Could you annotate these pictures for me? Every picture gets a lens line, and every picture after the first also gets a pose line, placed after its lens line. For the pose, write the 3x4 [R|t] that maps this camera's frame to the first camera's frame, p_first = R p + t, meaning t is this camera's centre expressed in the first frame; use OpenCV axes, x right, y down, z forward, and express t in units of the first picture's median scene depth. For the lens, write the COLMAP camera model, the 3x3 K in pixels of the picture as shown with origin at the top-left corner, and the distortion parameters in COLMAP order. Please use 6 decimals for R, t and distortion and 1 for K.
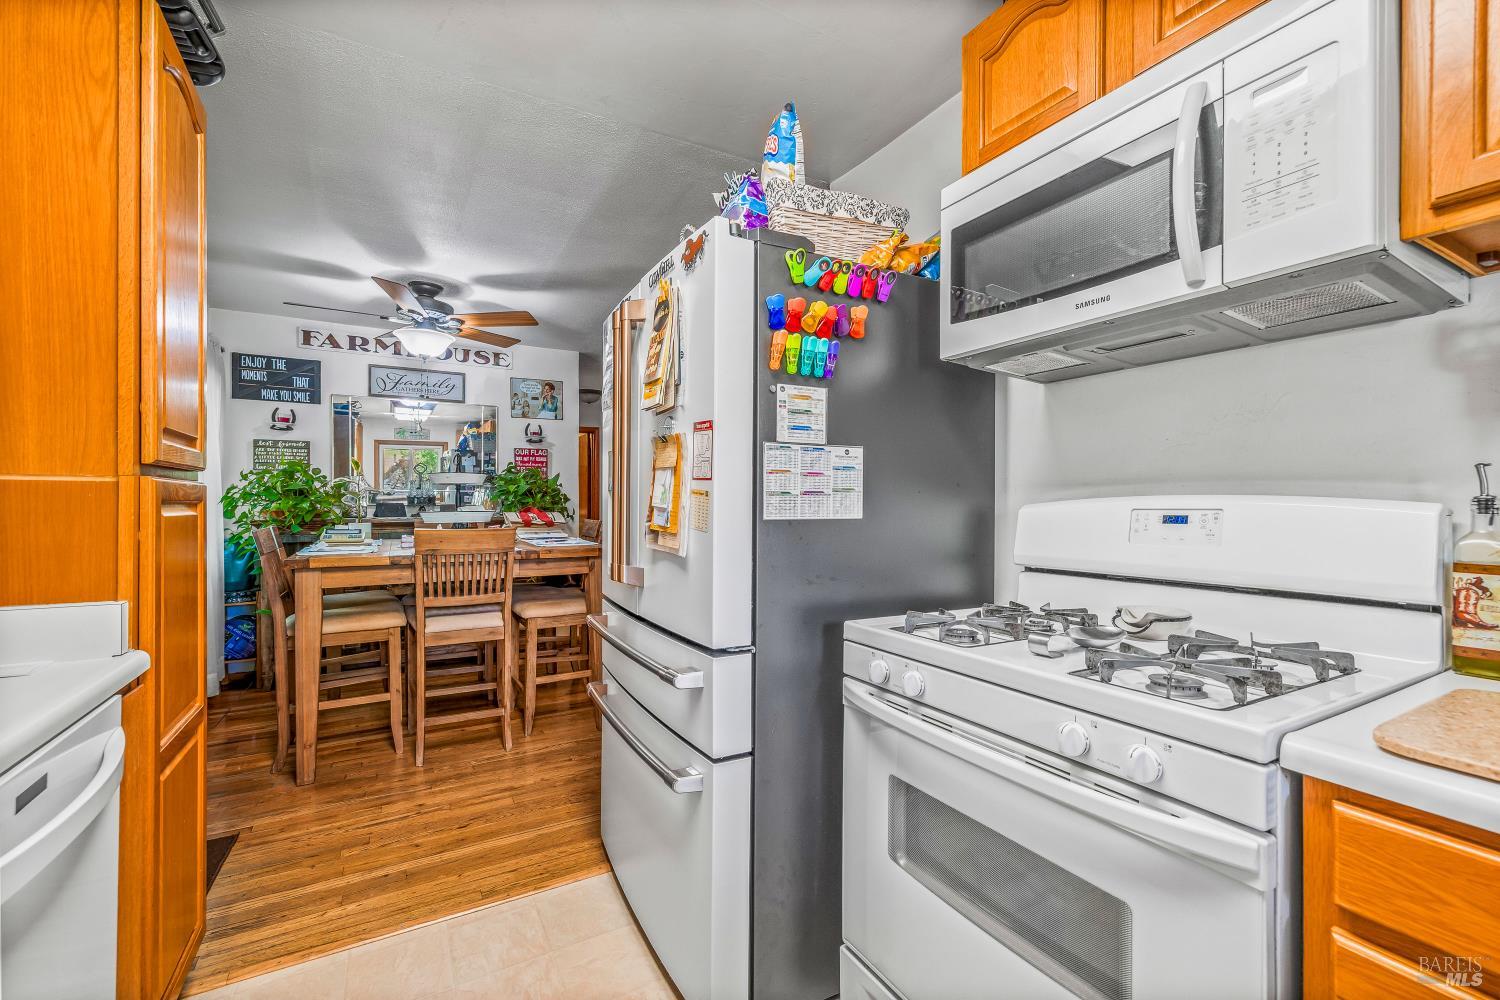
lens RADIAL K [[628.6, 0, 739.2], [0, 628.6, 499.9], [0, 0, 1]] dist [0.004323, 0.000244]
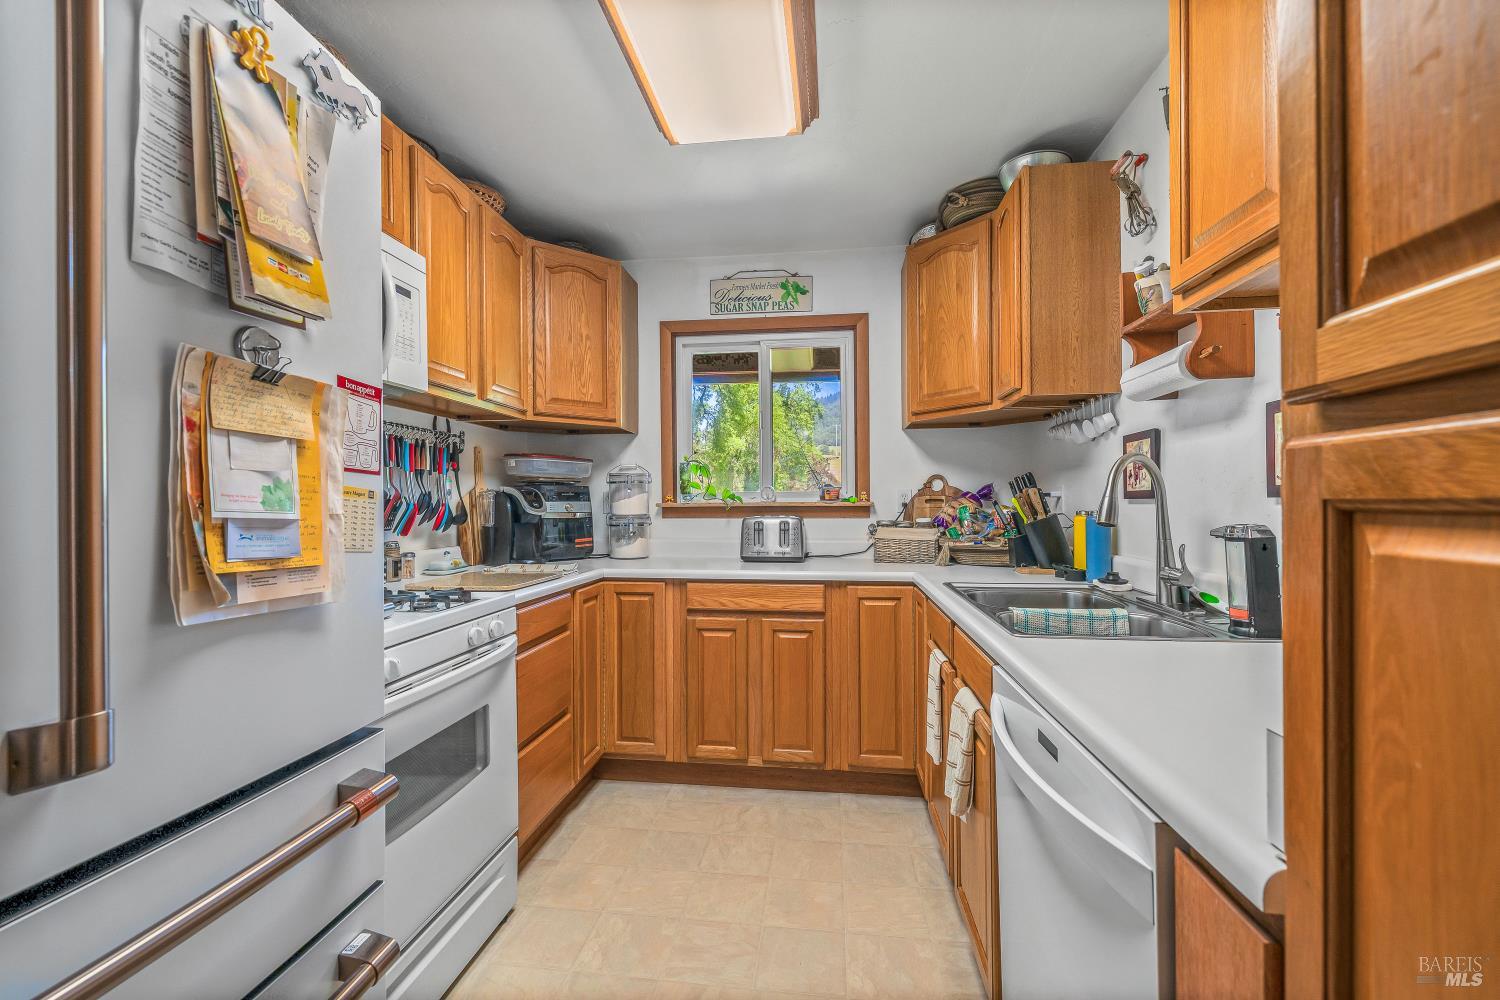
lens RADIAL K [[628.6, 0, 745.9], [0, 628.6, 501.1], [0, 0, 1]] dist [0.004323, 0.000244]
pose [[-0.806531, -0.016990, 0.590947, -0.994665], [-0.020490, 0.999790, 0.000780, -0.008428], [-0.590836, -0.011479, -0.806710, 1.777968]]
